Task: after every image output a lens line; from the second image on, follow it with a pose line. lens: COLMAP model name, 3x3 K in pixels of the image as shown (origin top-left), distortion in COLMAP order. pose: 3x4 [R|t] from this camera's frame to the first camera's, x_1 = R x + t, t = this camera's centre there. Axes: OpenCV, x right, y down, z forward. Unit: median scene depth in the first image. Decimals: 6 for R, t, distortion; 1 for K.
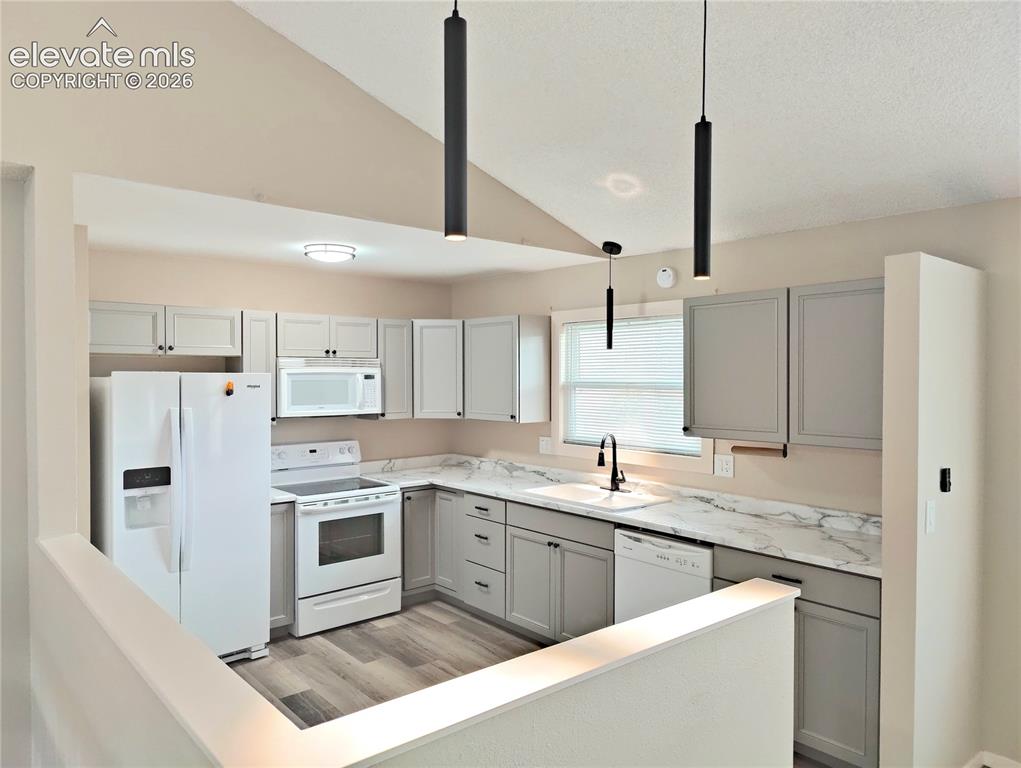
lens RADIAL K [[688.0, 0, 557.6], [0, 688.0, 397.1], [0, 0, 1]] dist [0.019868, 0.002163]
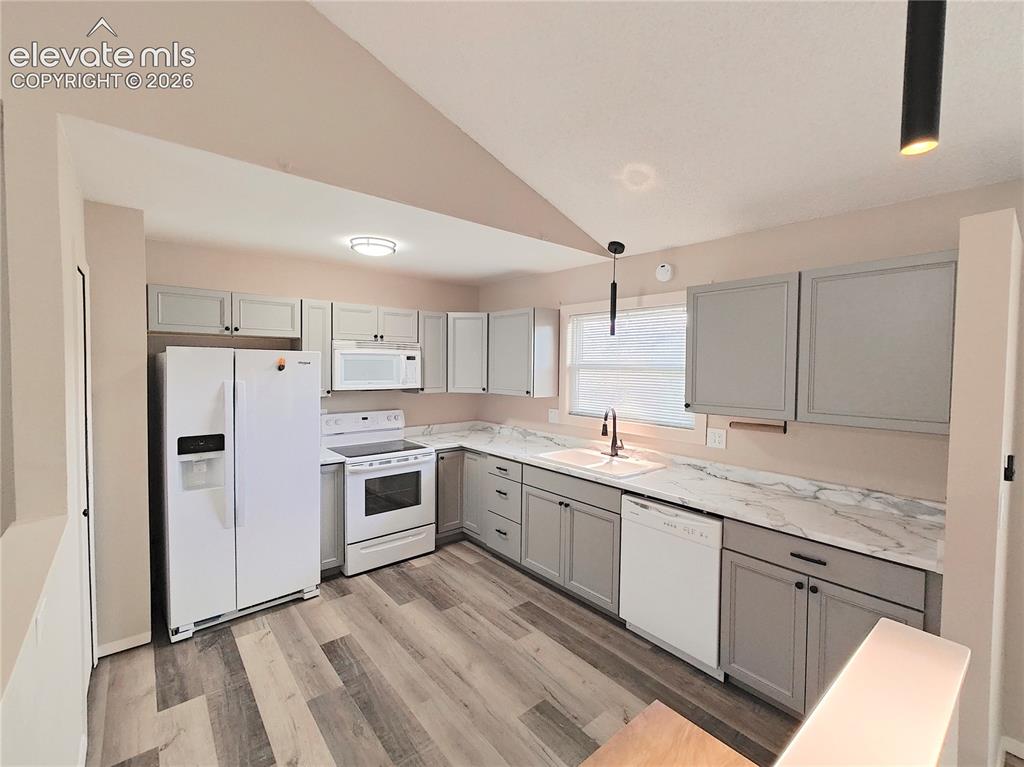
lens RADIAL K [[455.2, 0, 513.3], [0, 455.2, 380.2], [0, 0, 1]] dist [0.002027, 0.000223]
pose [[0.996861, 0.010669, -0.078447, -0.034541], [-0.010439, 0.999940, 0.003346, 0.005926], [0.078478, -0.002517, 0.996913, 0.246630]]
